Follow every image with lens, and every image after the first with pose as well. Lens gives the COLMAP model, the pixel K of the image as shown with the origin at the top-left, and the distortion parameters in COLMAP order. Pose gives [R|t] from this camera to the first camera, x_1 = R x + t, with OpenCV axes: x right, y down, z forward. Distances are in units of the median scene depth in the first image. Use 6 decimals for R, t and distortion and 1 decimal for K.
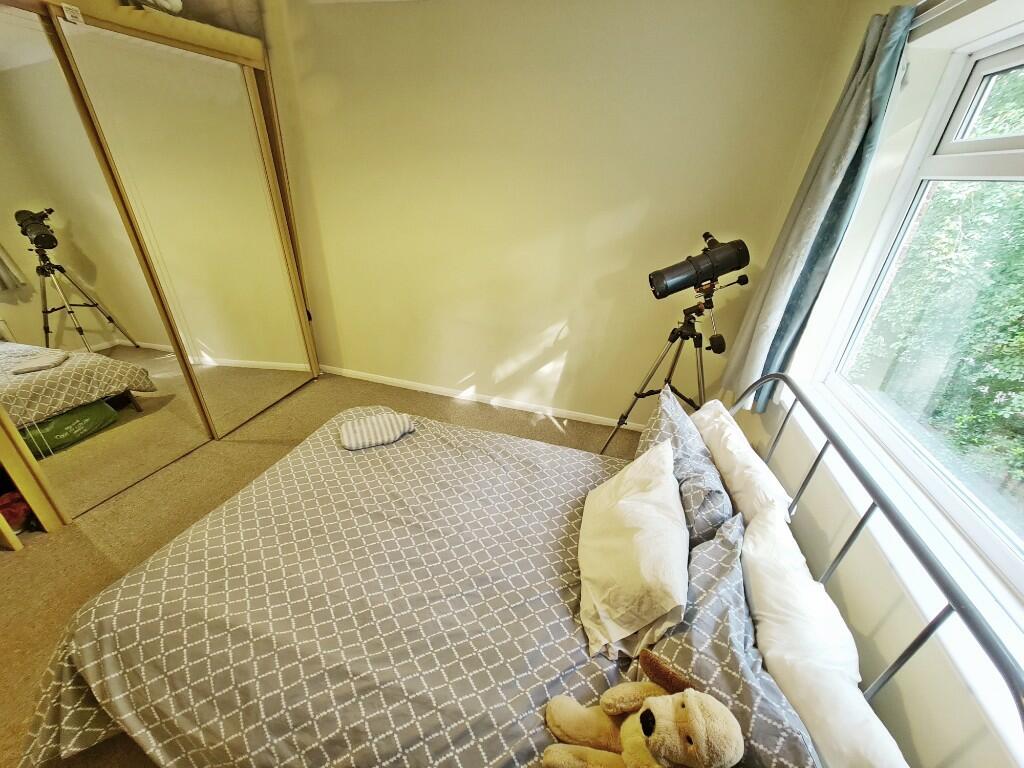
lens RADIAL K [[415.3, 0, 512.7], [0, 415.3, 400.4], [0, 0, 1]] dist [-0.000722, -0.000033]
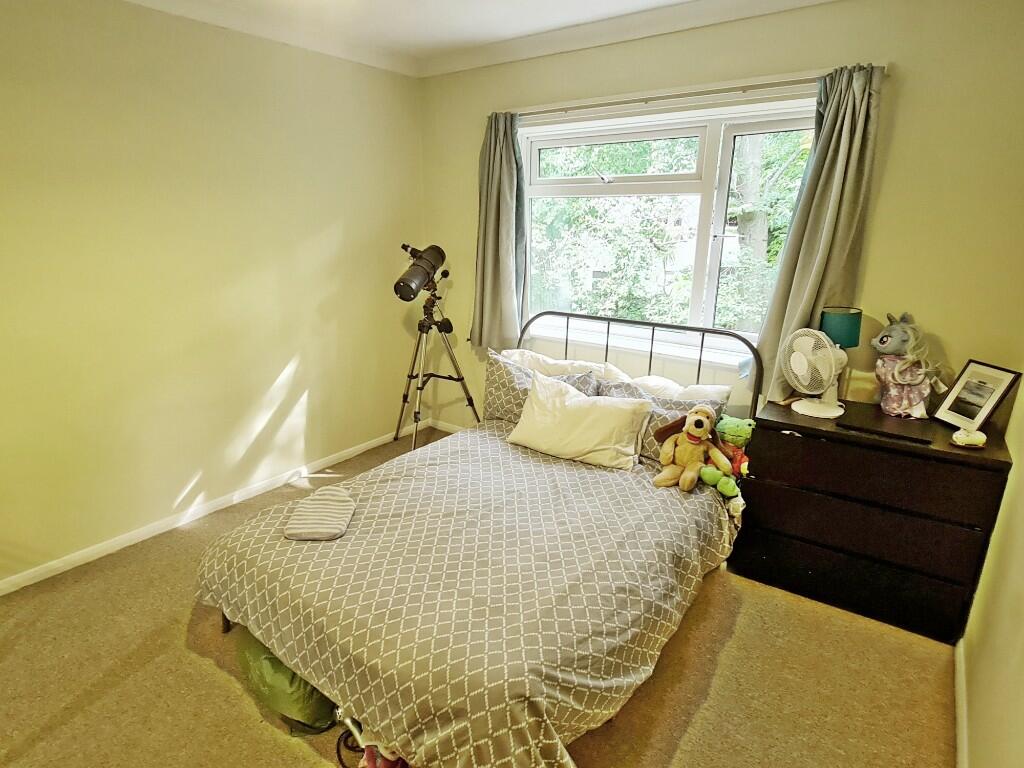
lens RADIAL K [[561.0, 0, 512.0], [0, 561.0, 384.0], [0, 0, 1]] dist [0.002419, 0.000241]
pose [[0.367876, -0.326851, 0.870538, -0.990333], [0.465800, 0.875034, 0.131699, -0.114966], [-0.804796, 0.357048, 0.474151, 0.101875]]
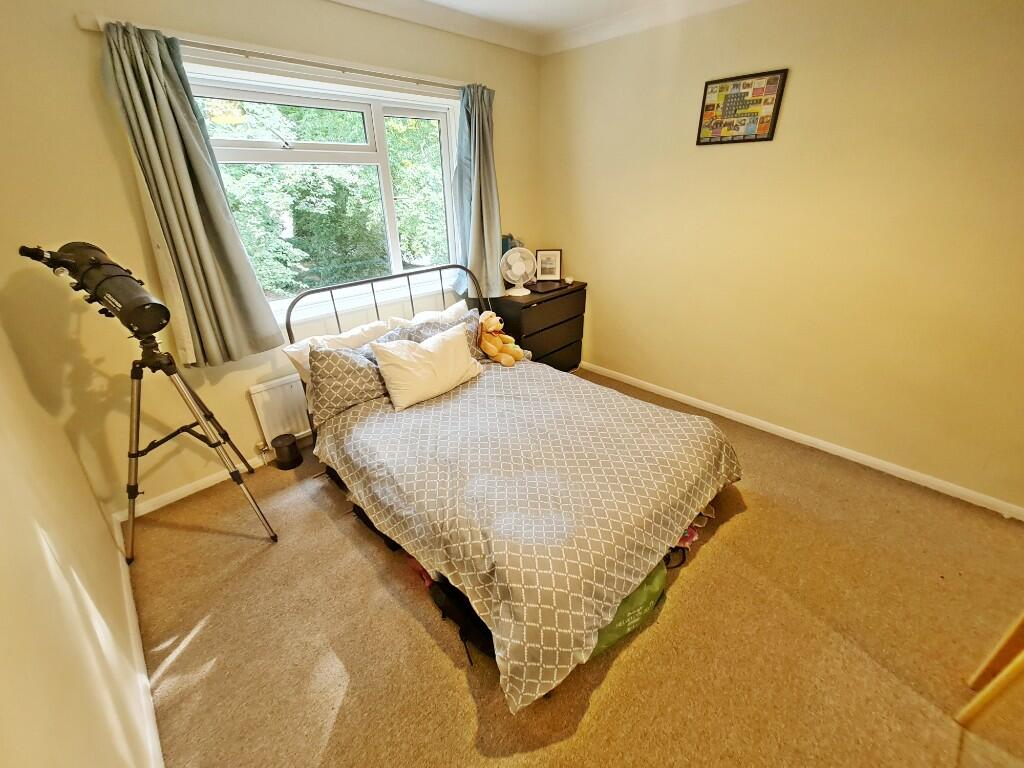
lens RADIAL K [[417.3, 0, 512.0], [0, 417.3, 384.0], [0, 0, 1]] dist [-0.000223, -0.000059]
pose [[-0.860965, -0.267491, 0.432651, -0.544891], [0.209454, 0.588675, 0.780763, -0.641904], [-0.463538, 0.762830, -0.450802, 1.115998]]
